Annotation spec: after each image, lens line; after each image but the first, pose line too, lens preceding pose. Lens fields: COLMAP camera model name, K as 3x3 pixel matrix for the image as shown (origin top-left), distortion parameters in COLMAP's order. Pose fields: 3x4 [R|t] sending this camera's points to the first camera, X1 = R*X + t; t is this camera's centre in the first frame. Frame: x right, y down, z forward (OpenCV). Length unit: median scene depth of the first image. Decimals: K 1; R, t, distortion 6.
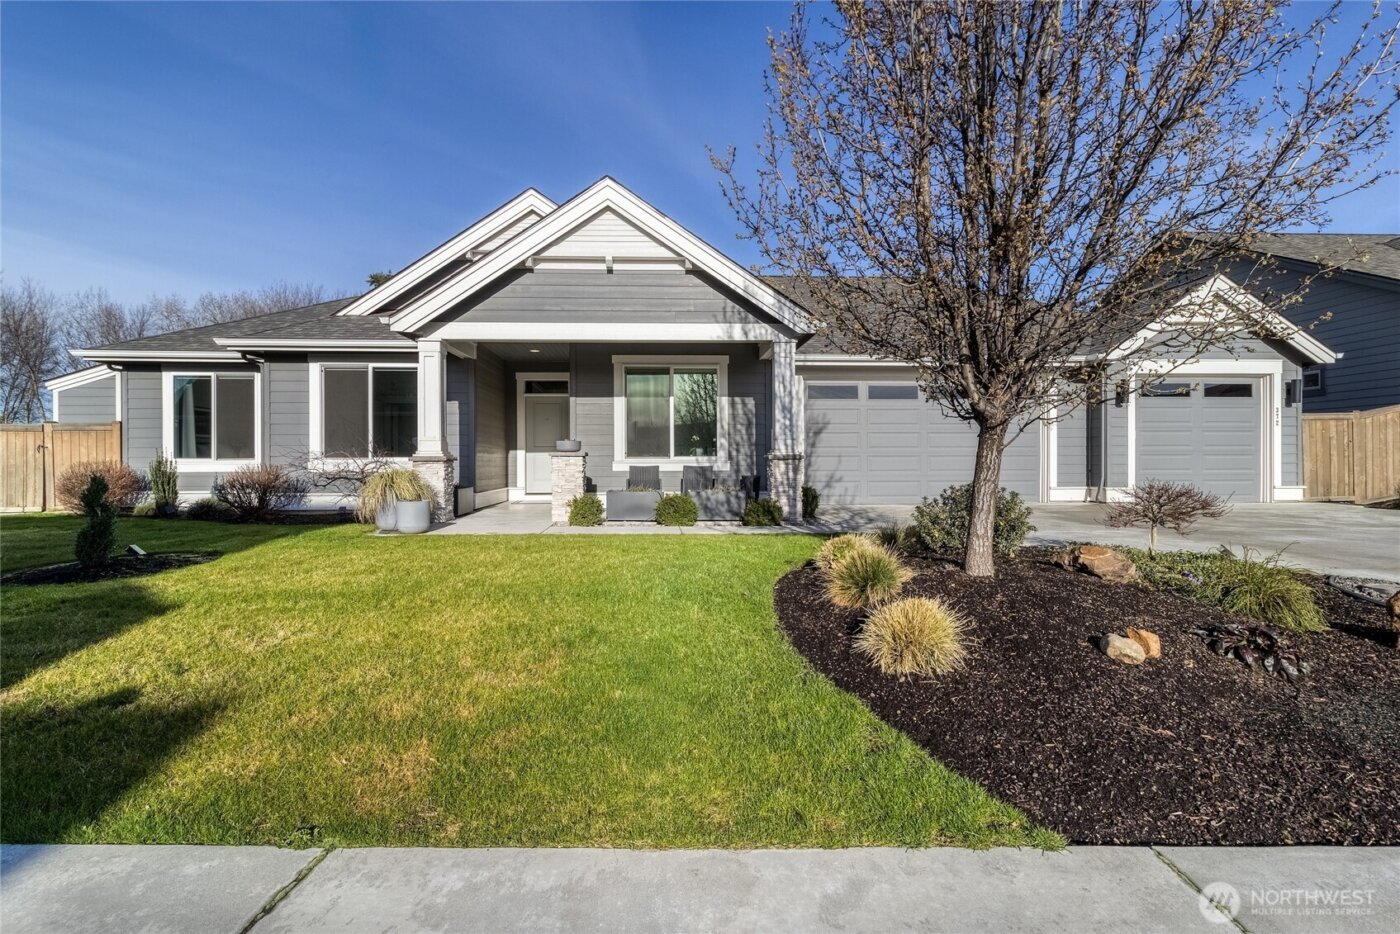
lens RADIAL K [[675.8, 0, 696.3], [0, 675.8, 464.4], [0, 0, 1]] dist [0.032181, -0.000142]
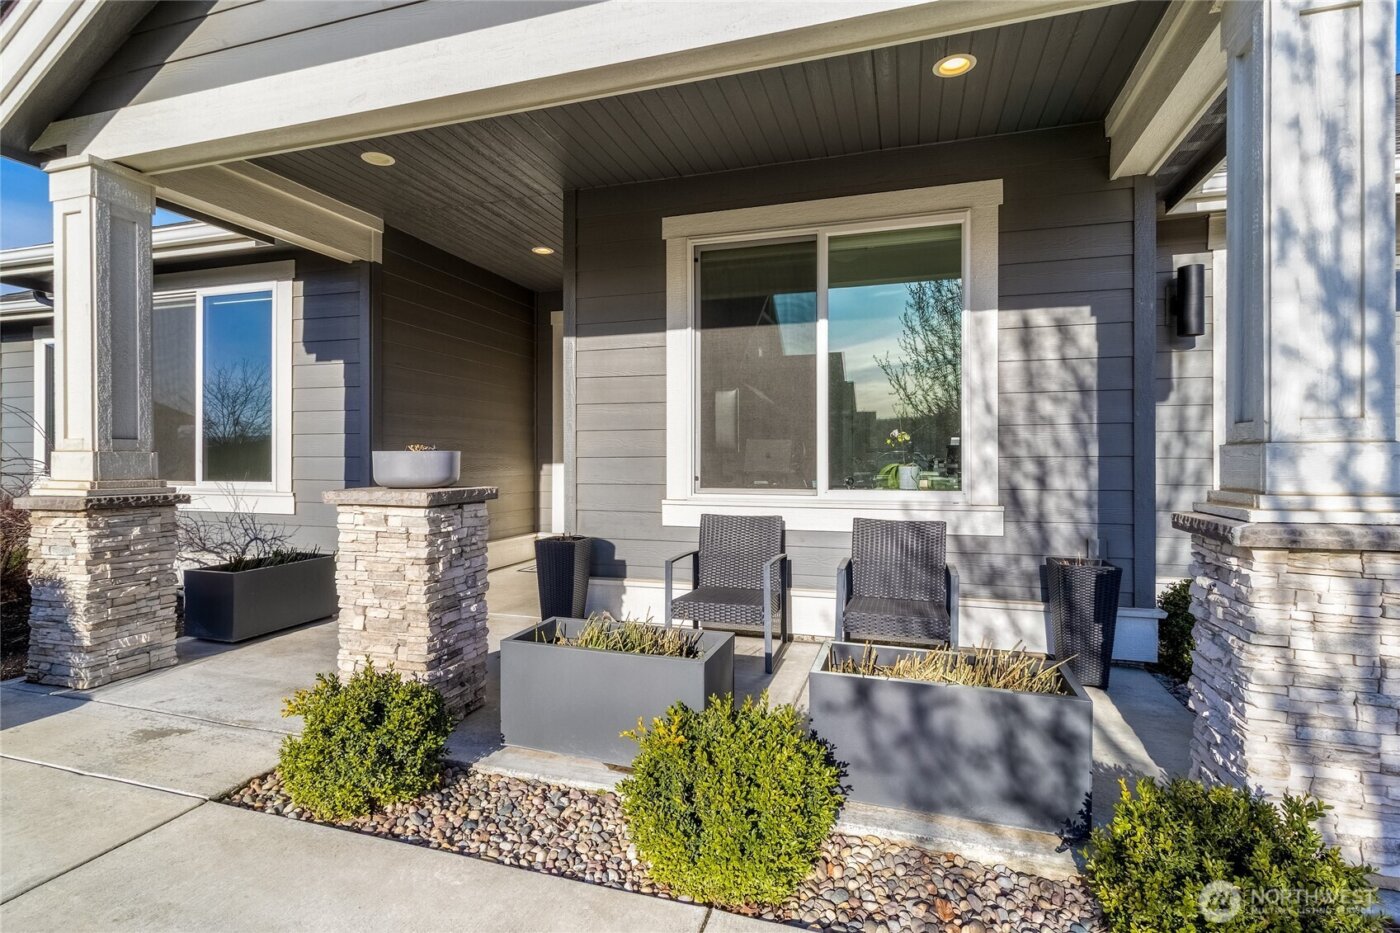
lens RADIAL K [[675.8, 0, 693.3], [0, 675.8, 451.4], [0, 0, 1]] dist [0.032181, -0.000142]
pose [[0.931951, 0.010979, -0.362417, 0.027518], [-0.014211, 0.999879, -0.006255, -0.029001], [0.362304, 0.010979, 0.931995, 0.658812]]
